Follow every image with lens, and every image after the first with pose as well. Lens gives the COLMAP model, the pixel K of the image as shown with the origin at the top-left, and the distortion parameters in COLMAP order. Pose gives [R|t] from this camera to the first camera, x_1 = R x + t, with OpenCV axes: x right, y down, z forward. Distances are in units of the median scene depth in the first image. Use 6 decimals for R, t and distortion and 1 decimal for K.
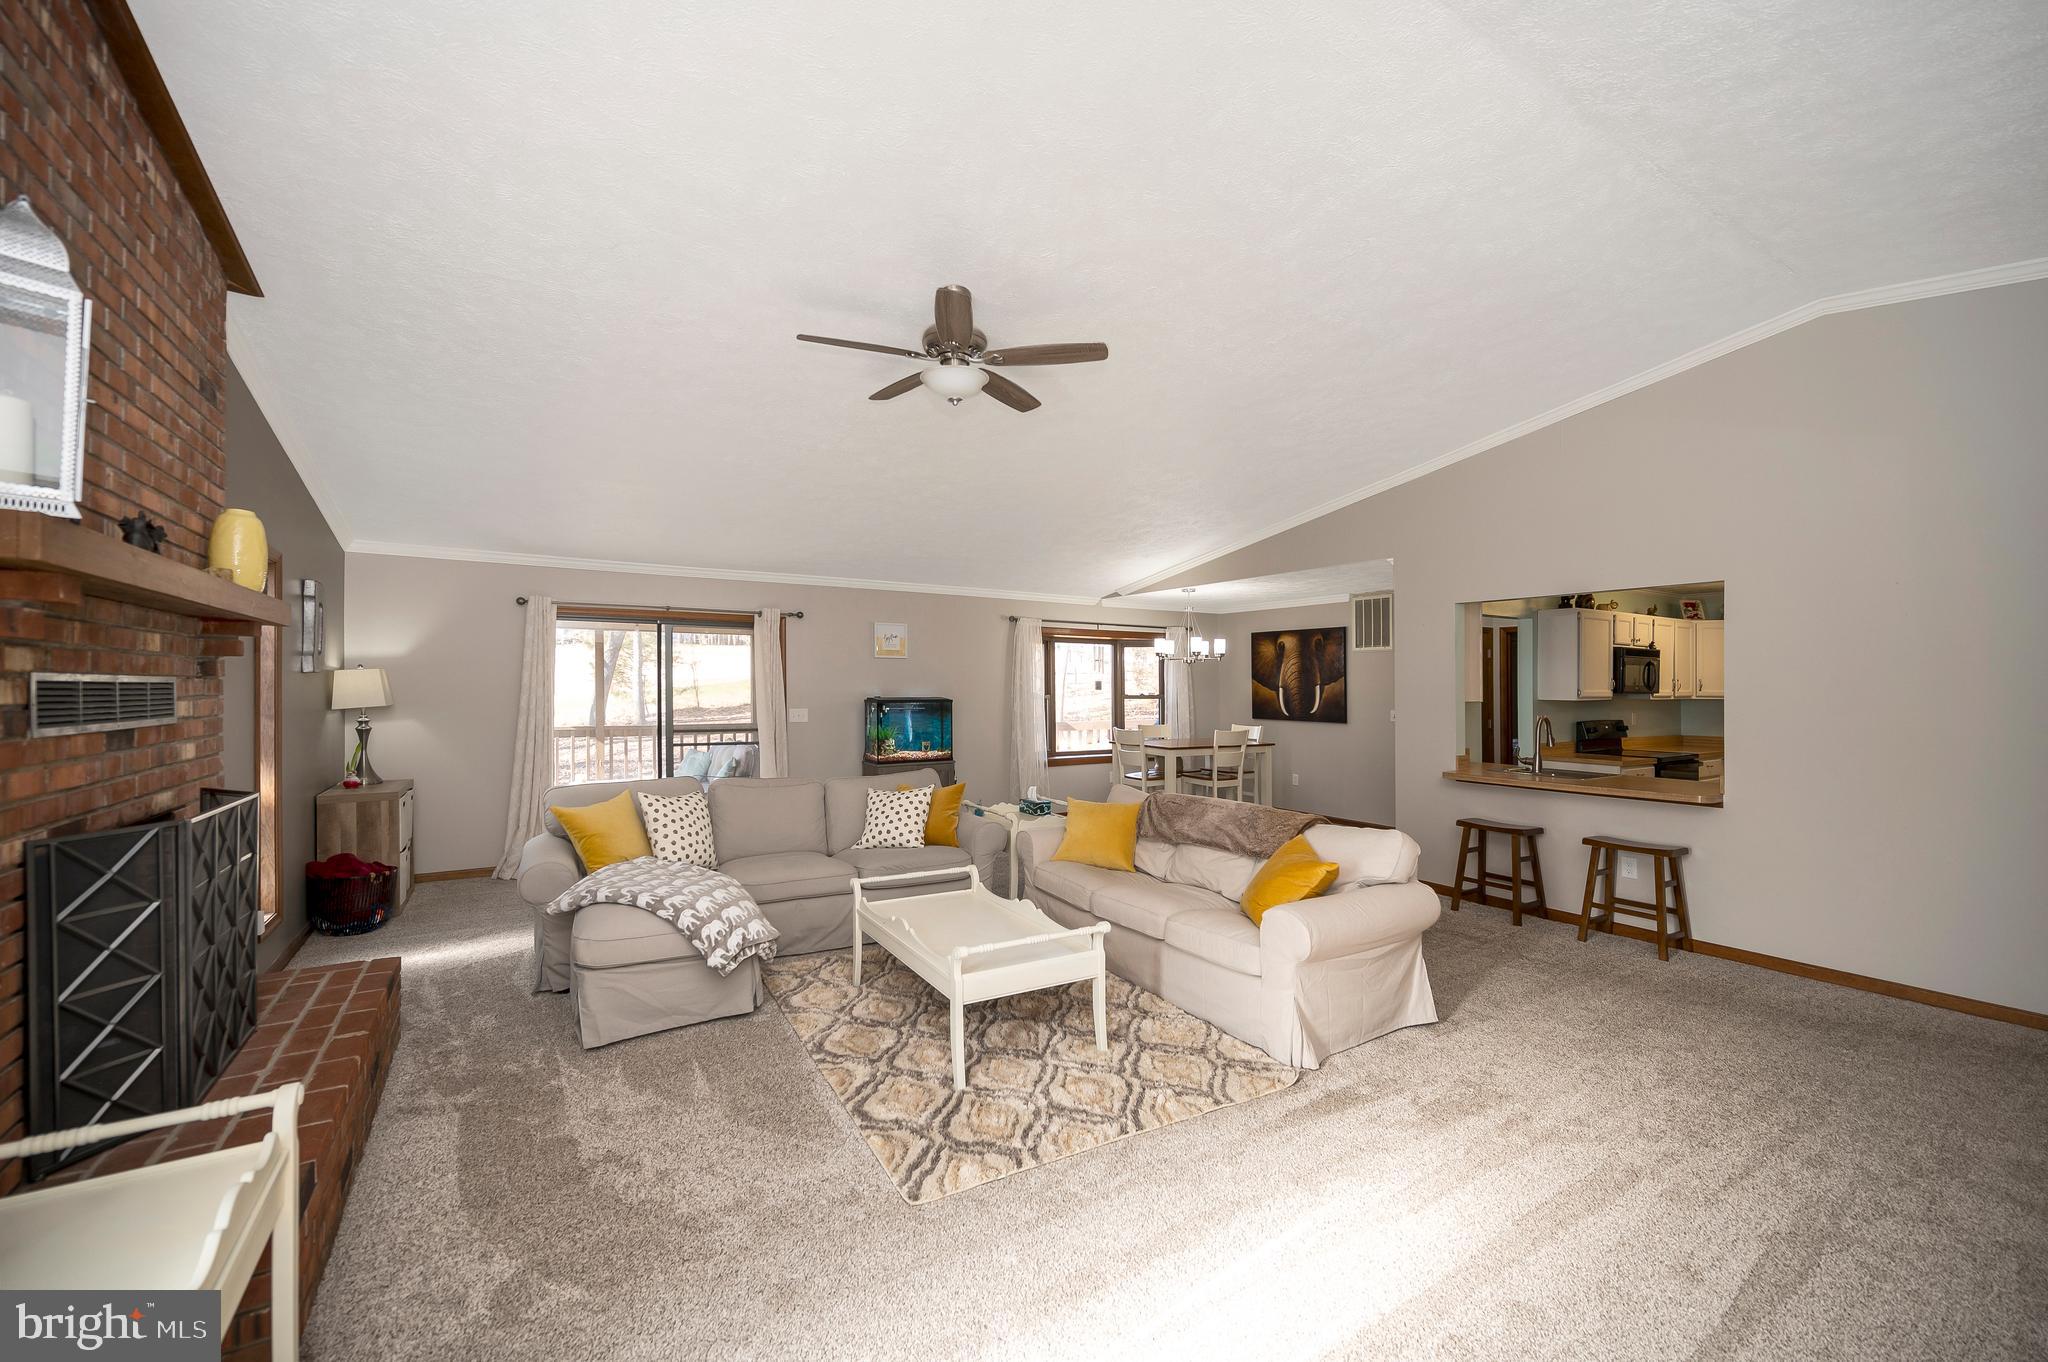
lens RADIAL K [[818.0, 0, 1024.0], [0, 818.0, 681.0], [0, 0, 1]] dist [-0.000210, -0.000009]
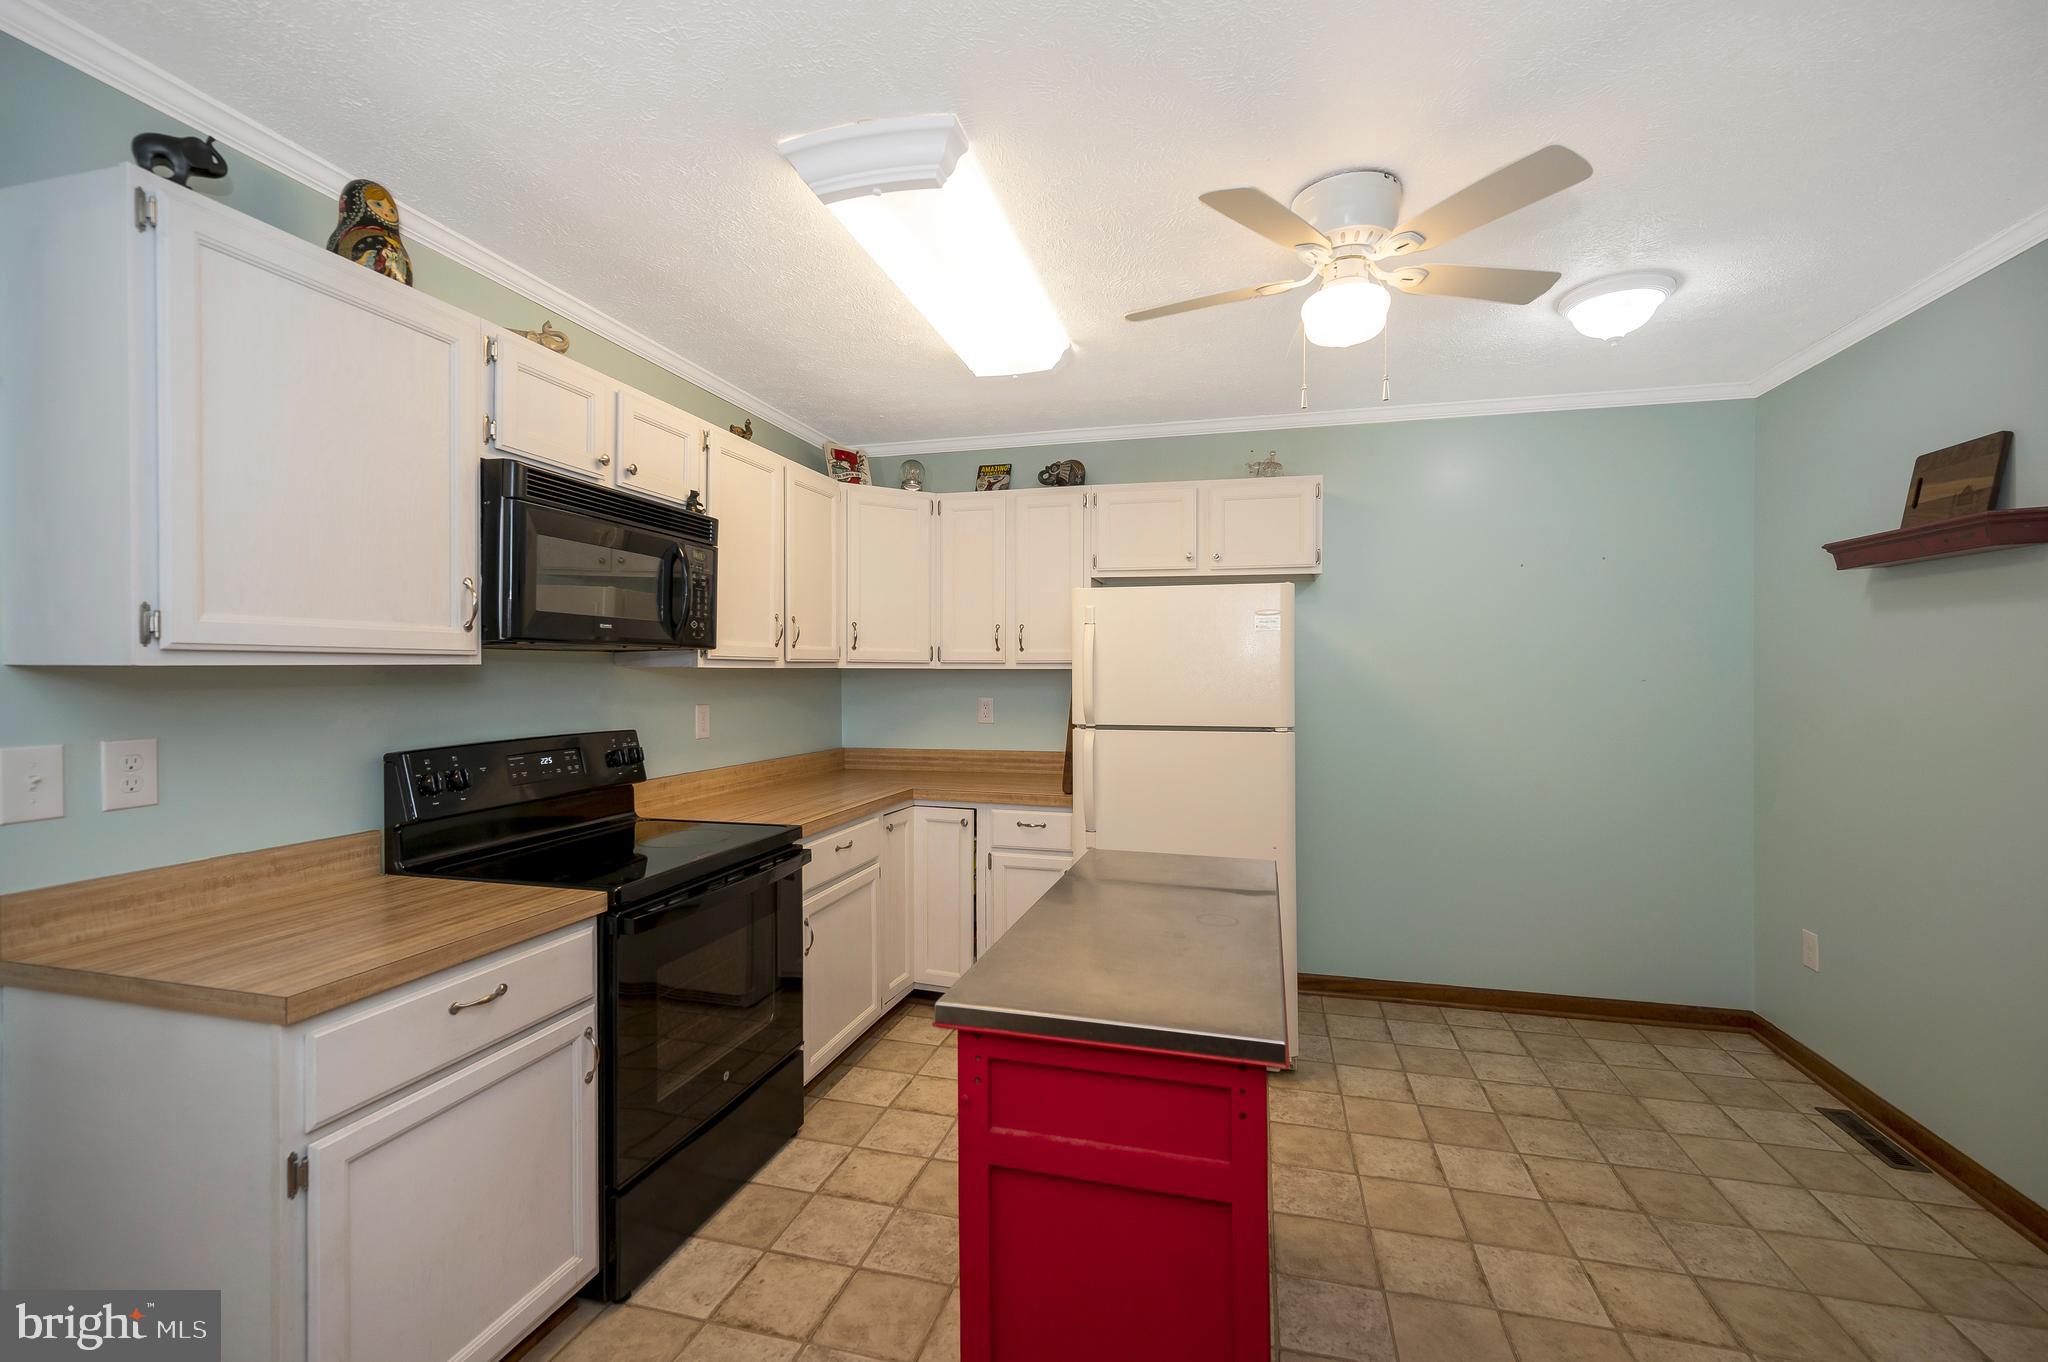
lens RADIAL K [[876.2, 0, 1024.4], [0, 876.2, 669.8], [0, 0, 1]] dist [0.069812, 0.000034]
pose [[0.736827, 0.003848, 0.676070, 0.649752], [-0.011798, 0.999905, 0.007166, 0.019788], [-0.675978, -0.013257, 0.736802, 0.673133]]
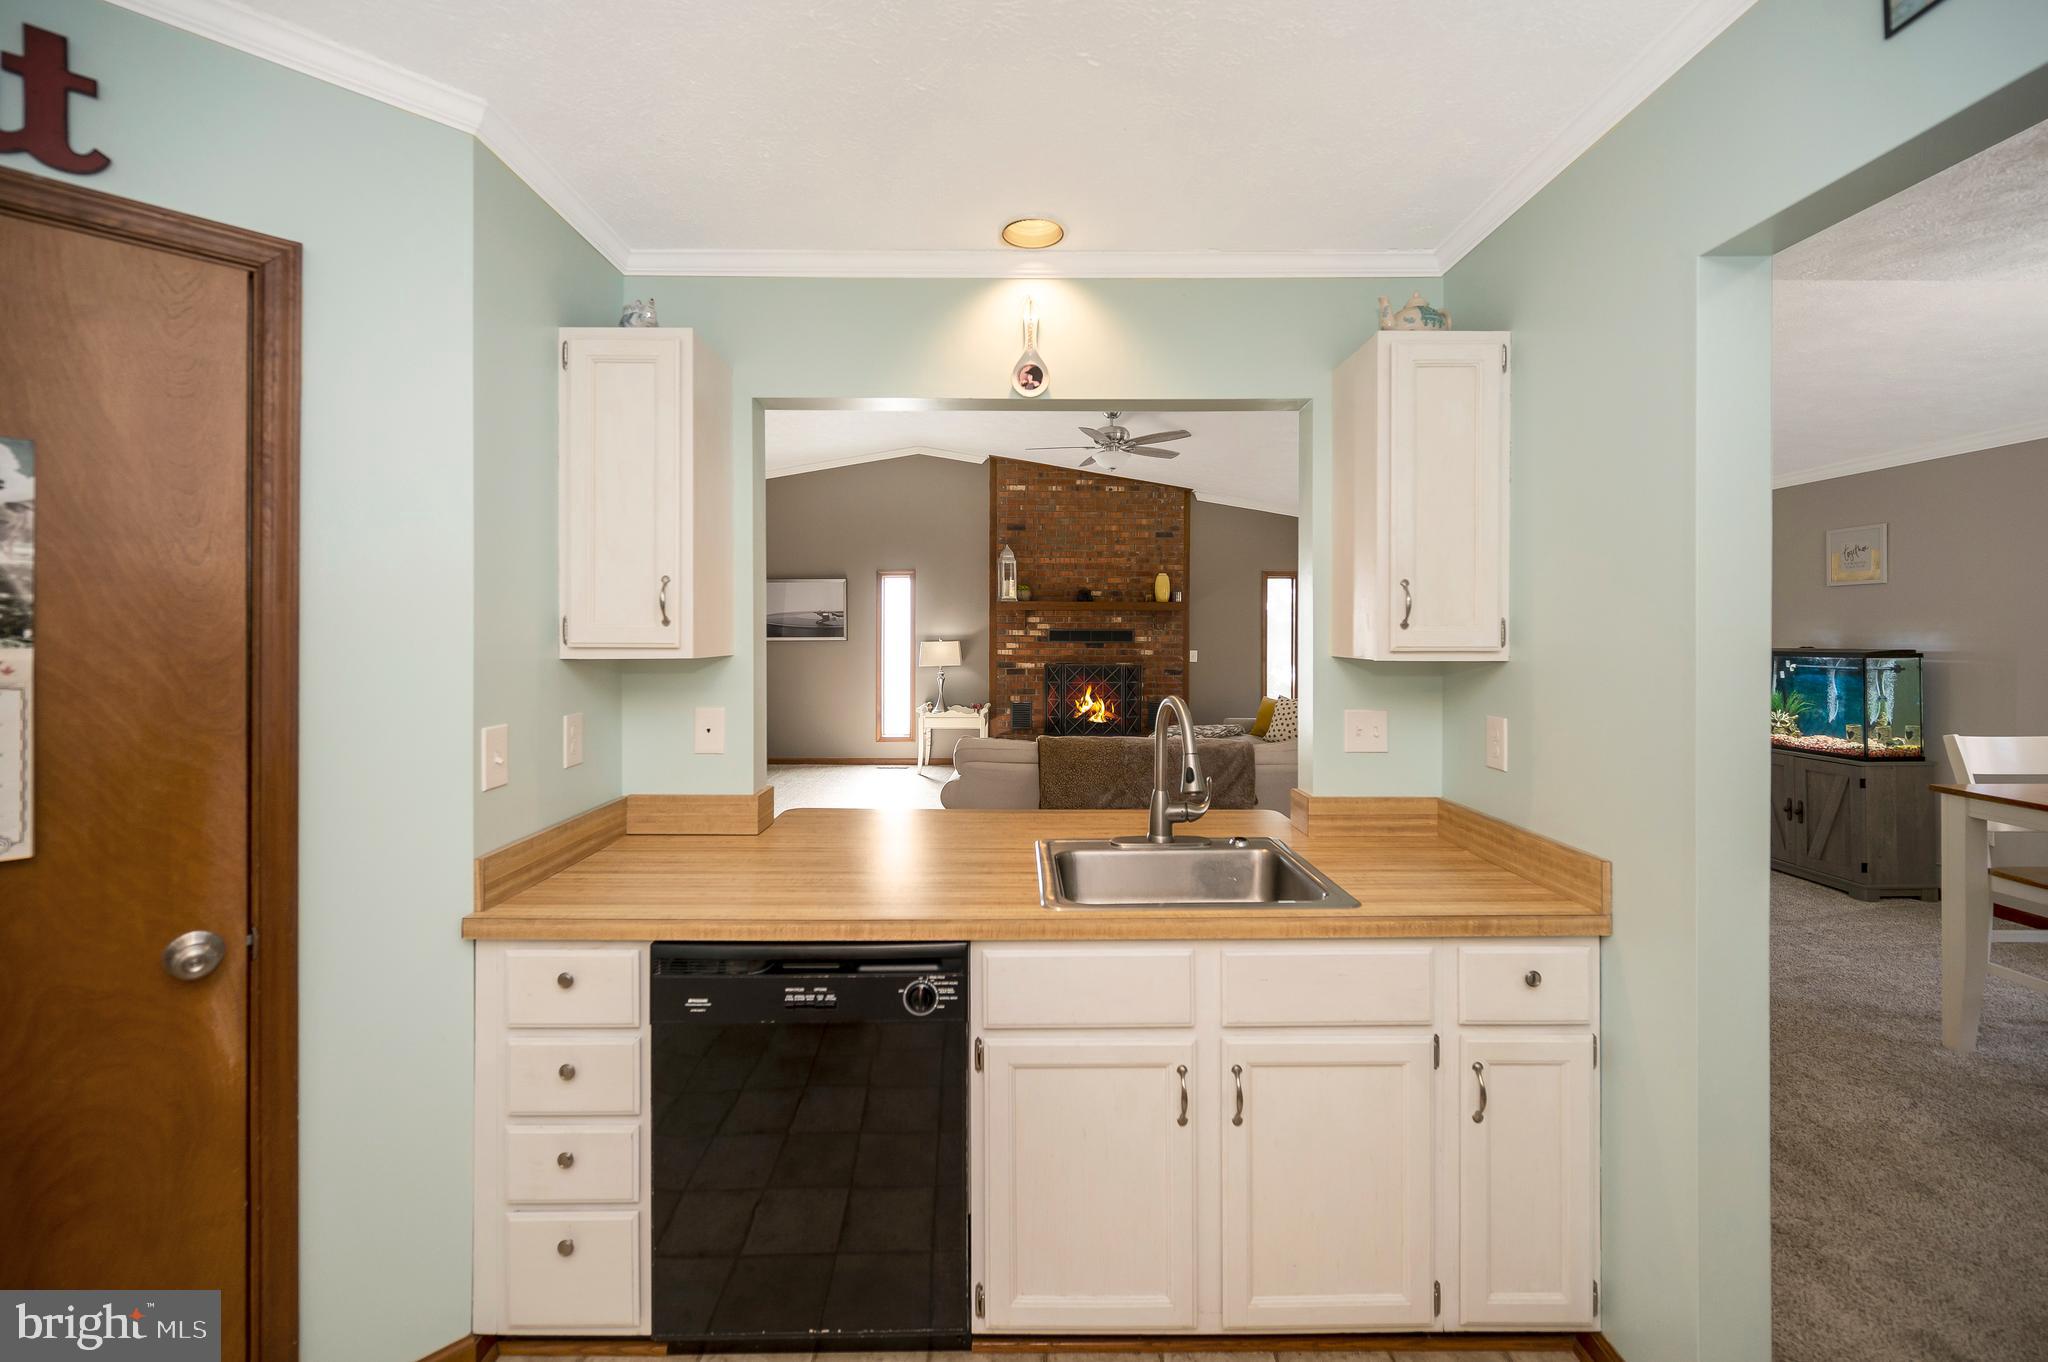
lens RADIAL K [[814.6, 0, 1036.3], [0, 814.6, 643.7], [0, 0, 1]] dist [0.001316, 0.000065]
pose [[-0.524589, 0.003074, -0.851350, 0.750689], [0.002379, 0.999995, 0.002145, 0.014830], [0.851353, -0.000900, -0.524593, 0.888782]]
